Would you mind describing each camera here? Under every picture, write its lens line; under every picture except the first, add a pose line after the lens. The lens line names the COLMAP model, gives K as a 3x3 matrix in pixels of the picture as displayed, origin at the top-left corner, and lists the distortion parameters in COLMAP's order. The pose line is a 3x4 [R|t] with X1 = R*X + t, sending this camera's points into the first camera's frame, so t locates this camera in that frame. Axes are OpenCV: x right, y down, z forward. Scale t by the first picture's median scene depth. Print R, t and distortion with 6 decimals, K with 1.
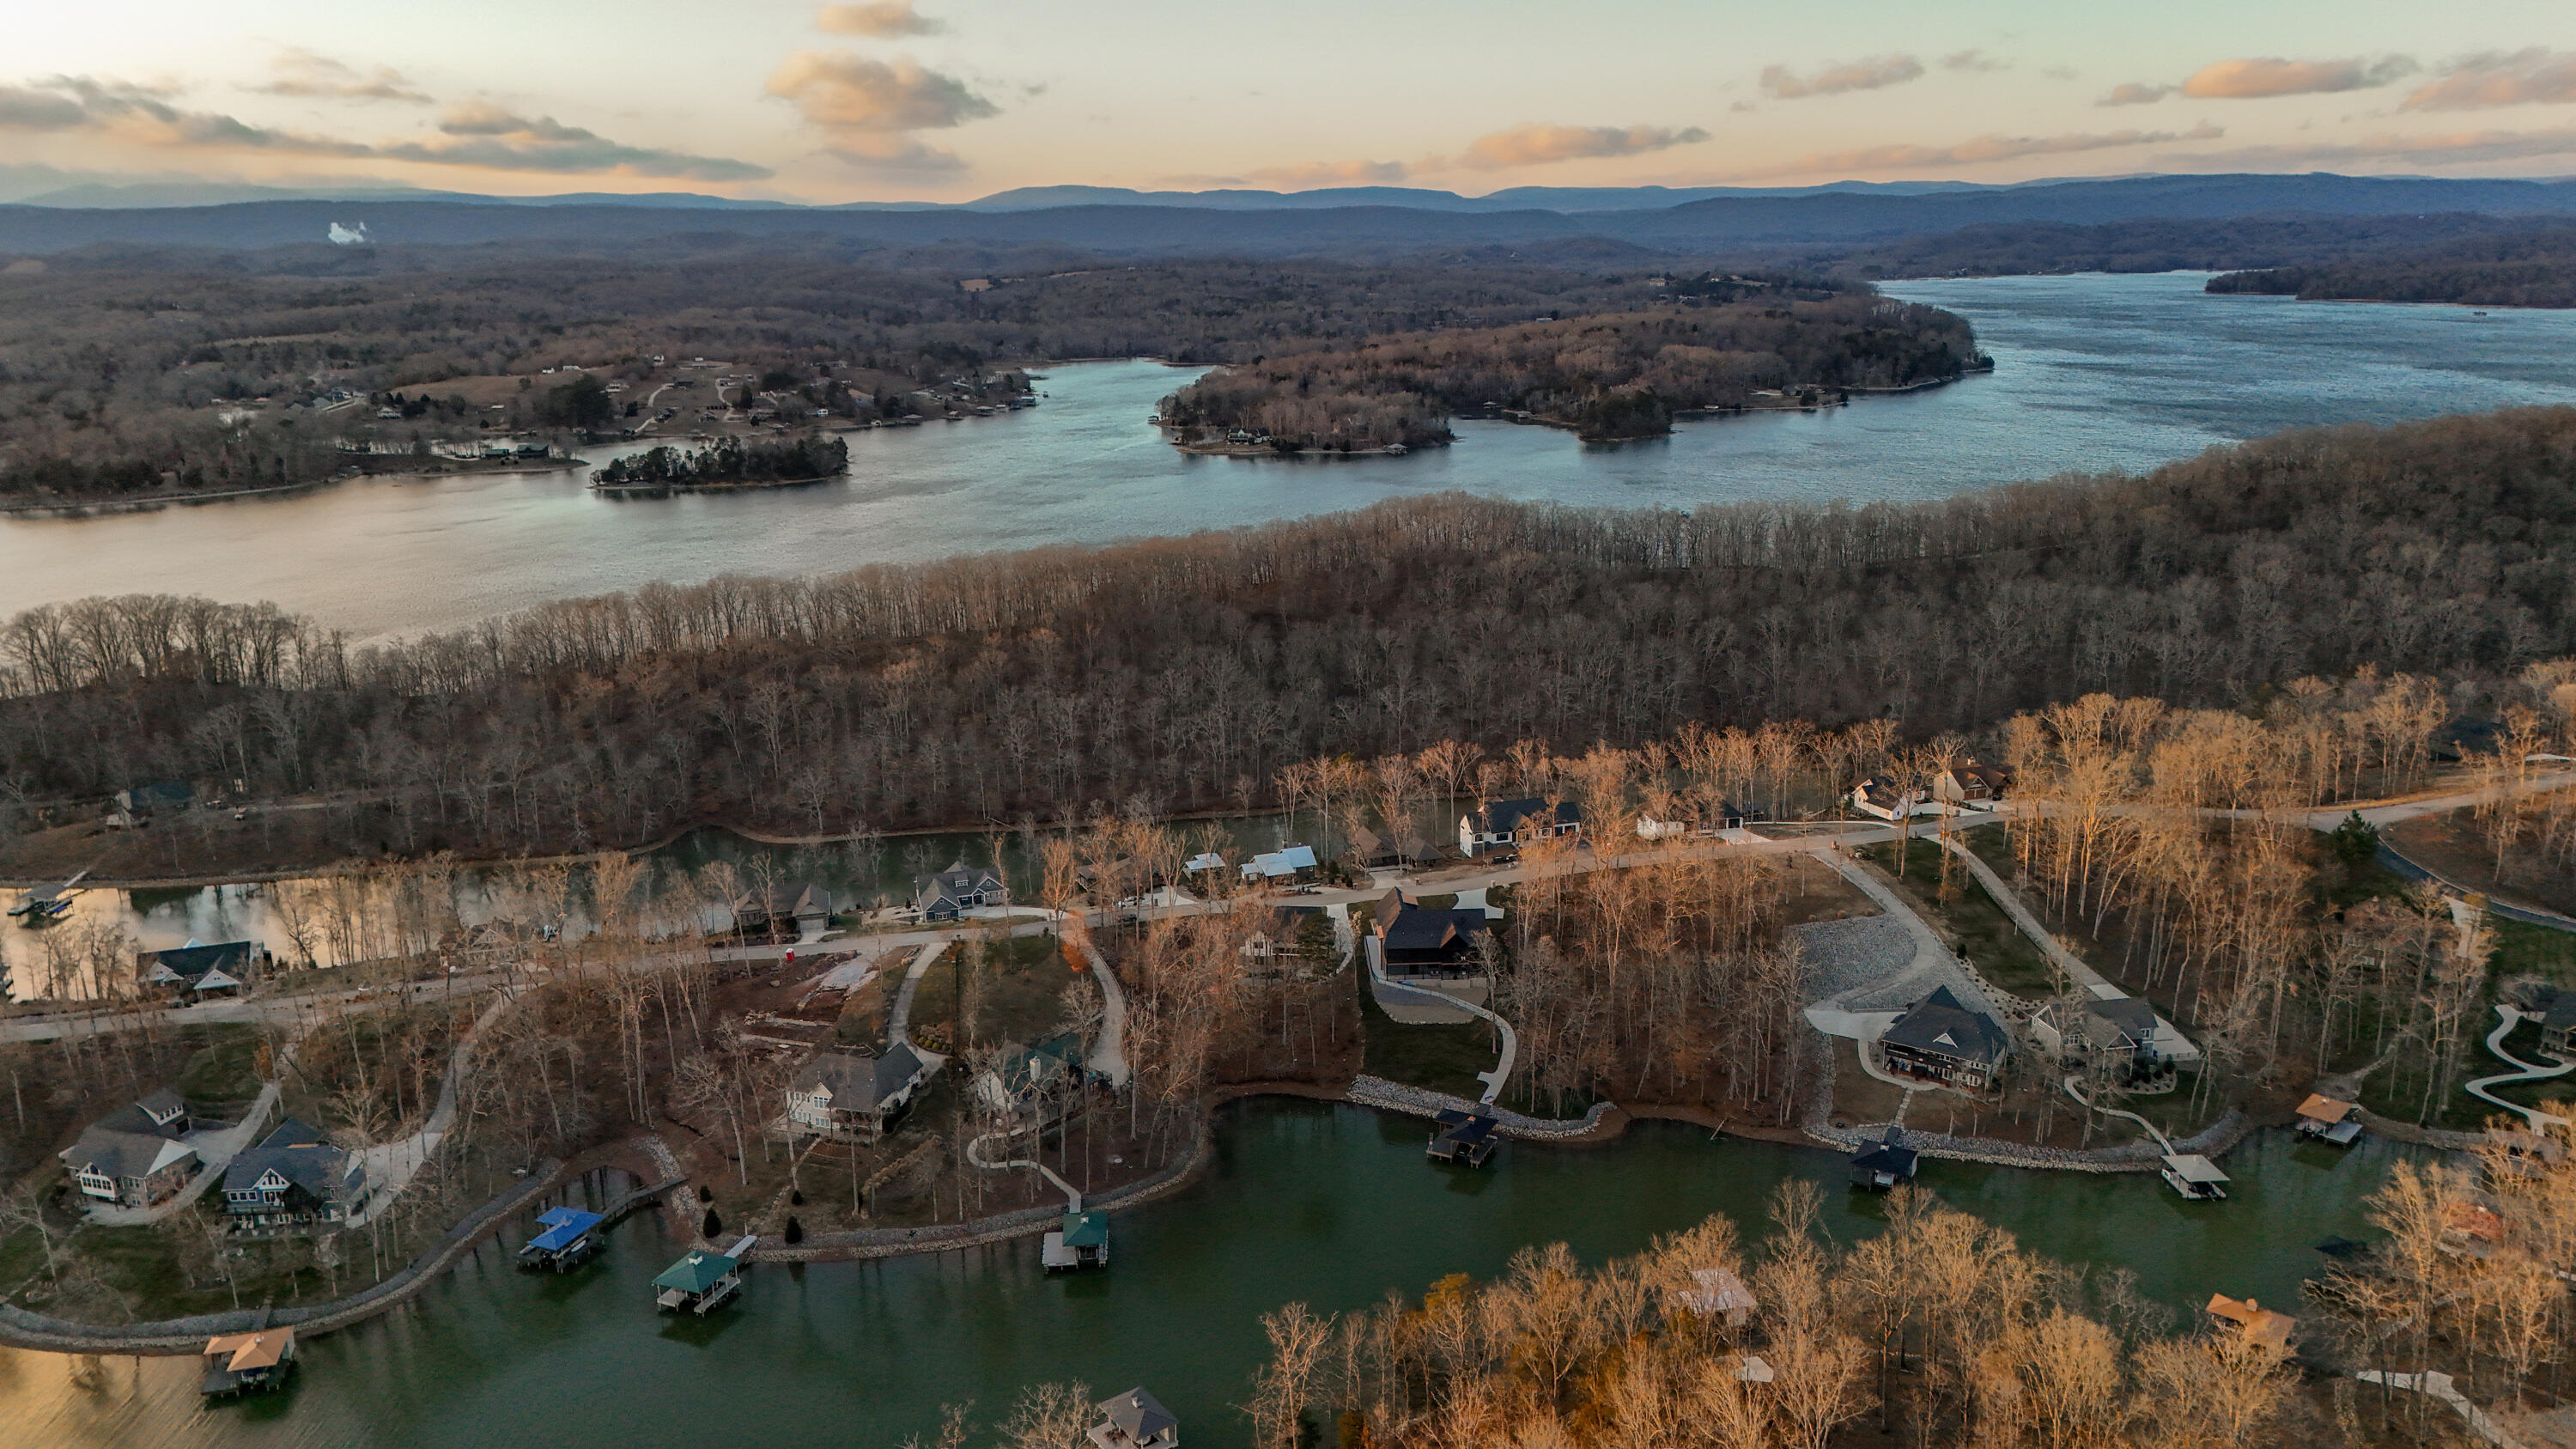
lens RADIAL K [[1820.3, 0, 1289.1], [0, 1820.3, 717.1], [0, 0, 1]] dist [0.081961, -0.067472]
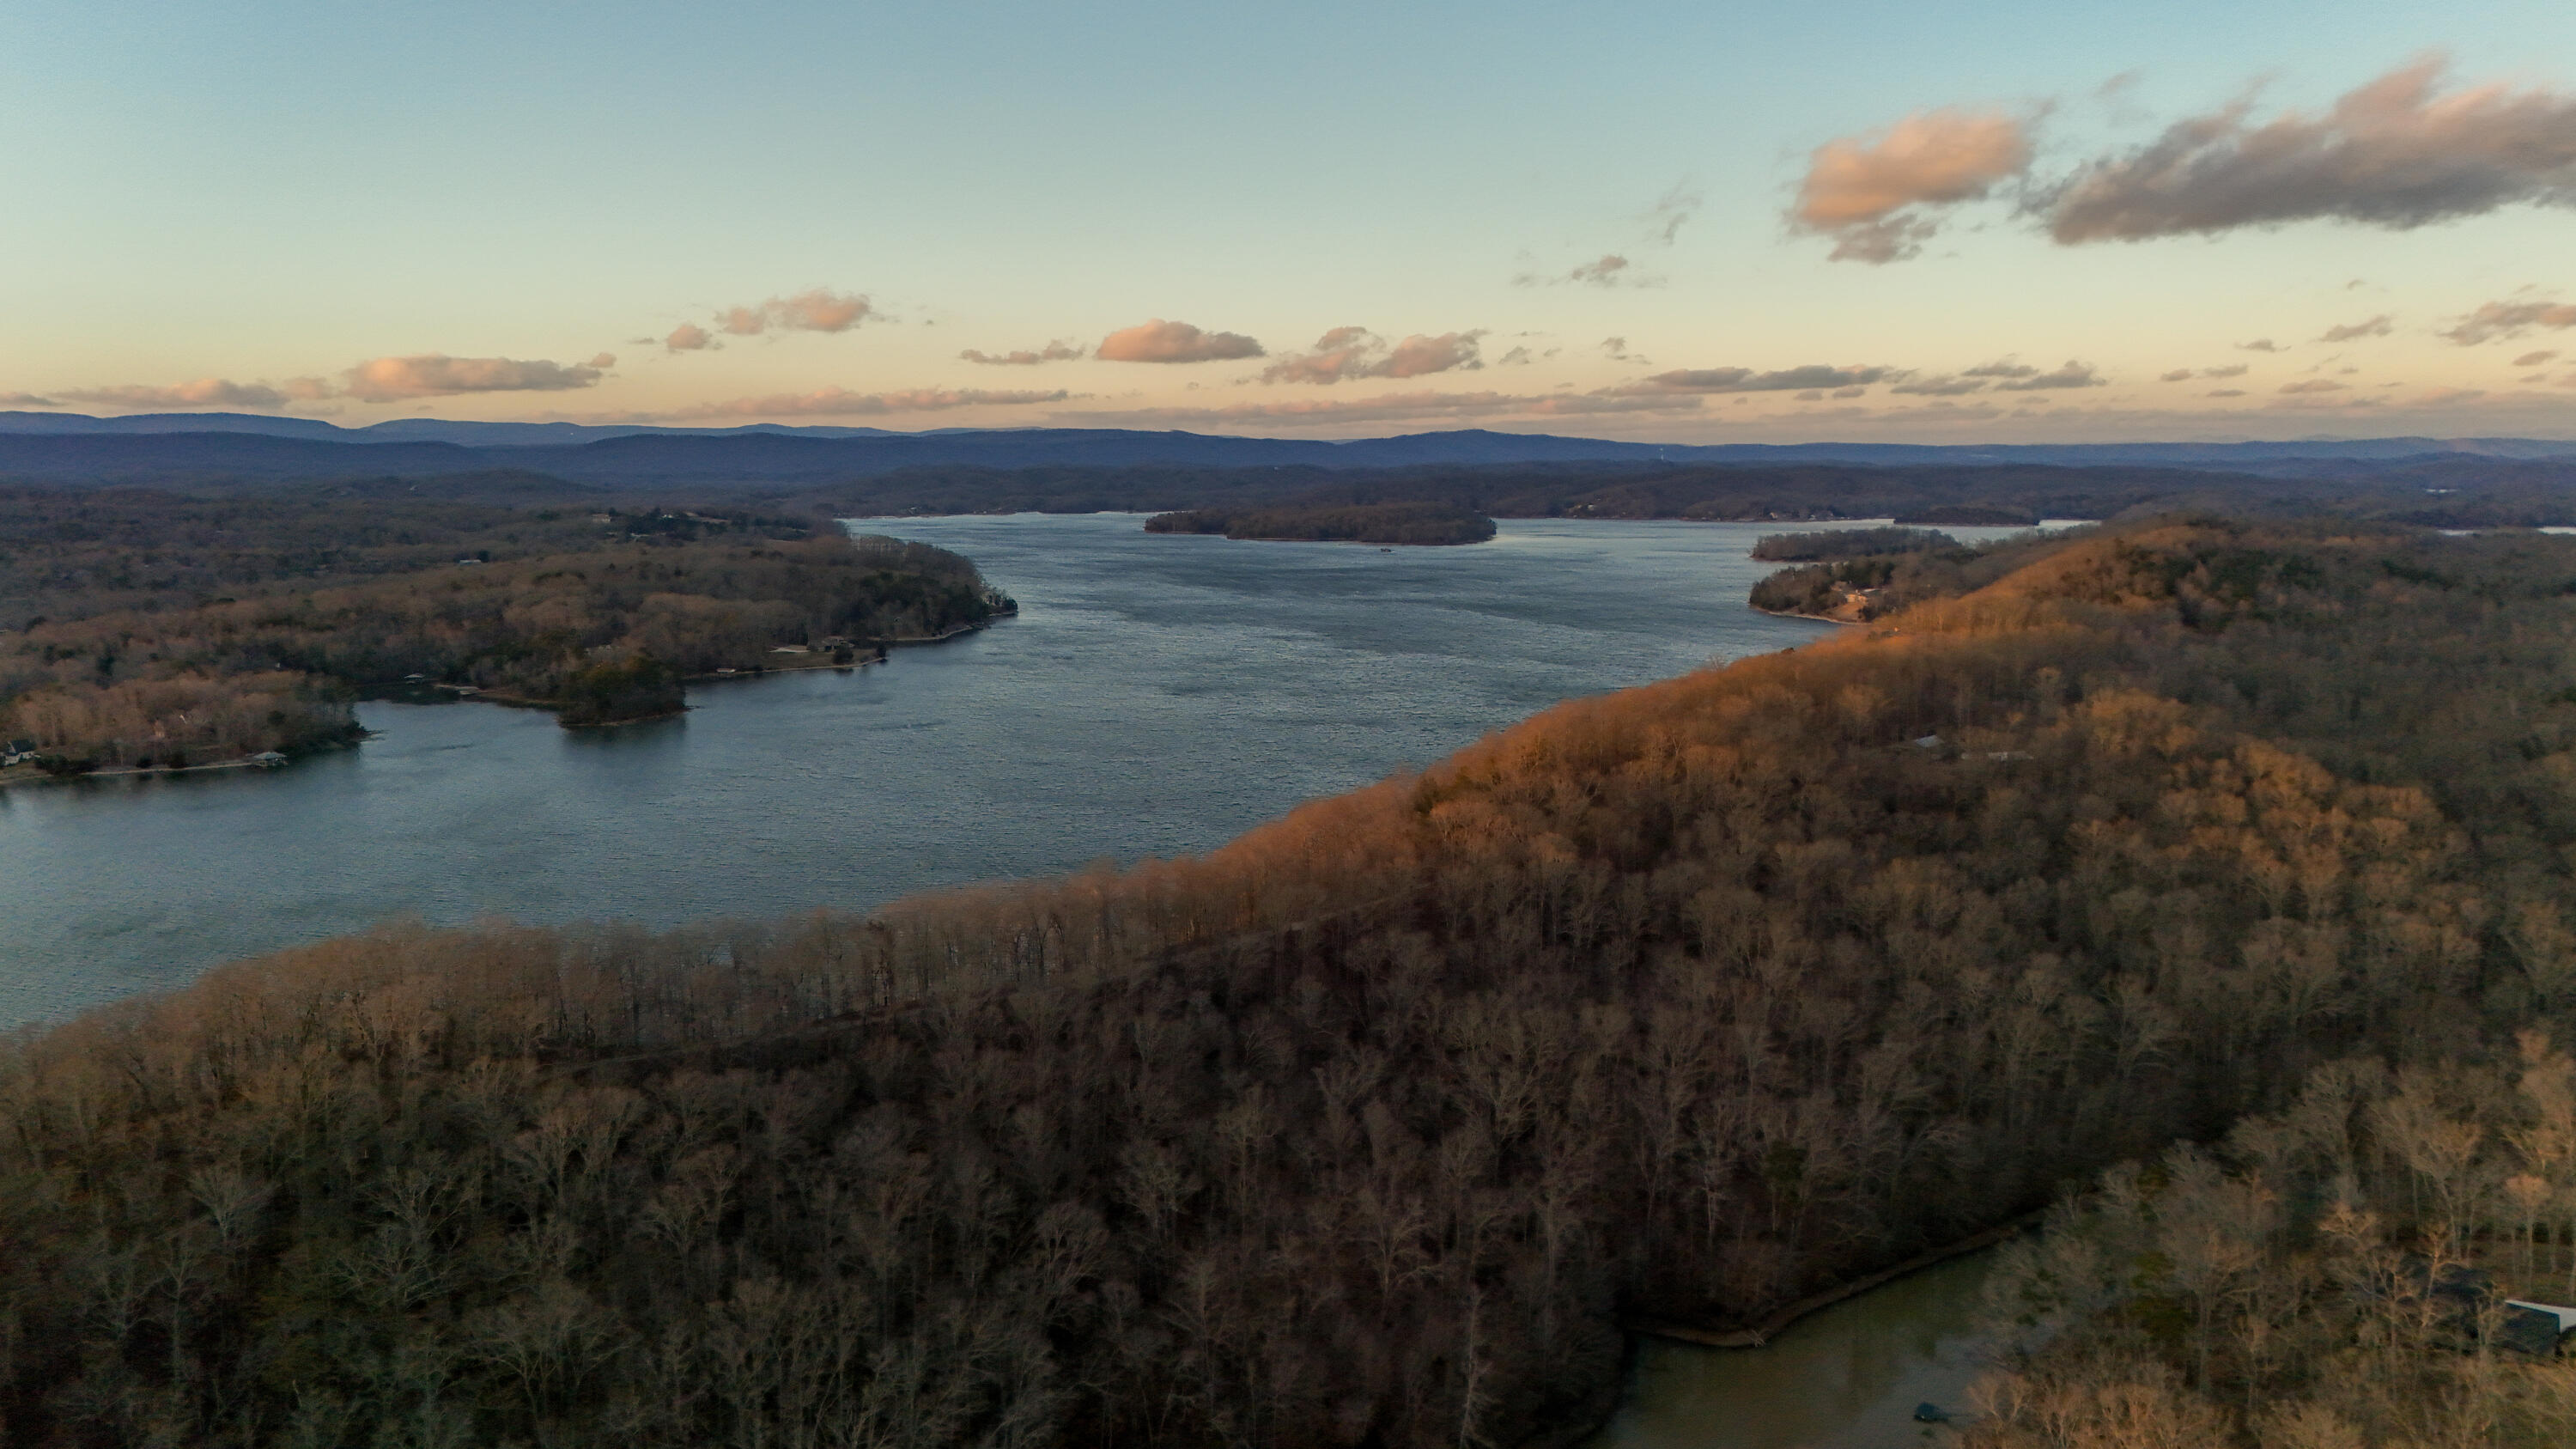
lens RADIAL K [[1820.3, 0, 1289.1], [0, 1820.3, 717.1], [0, 0, 1]] dist [0.081961, -0.067472]
pose [[0.847478, -0.061267, 0.527284, 0.014456], [0.126750, 0.987940, -0.088927, -0.042465], [-0.515477, 0.142197, 0.845023, 0.182071]]
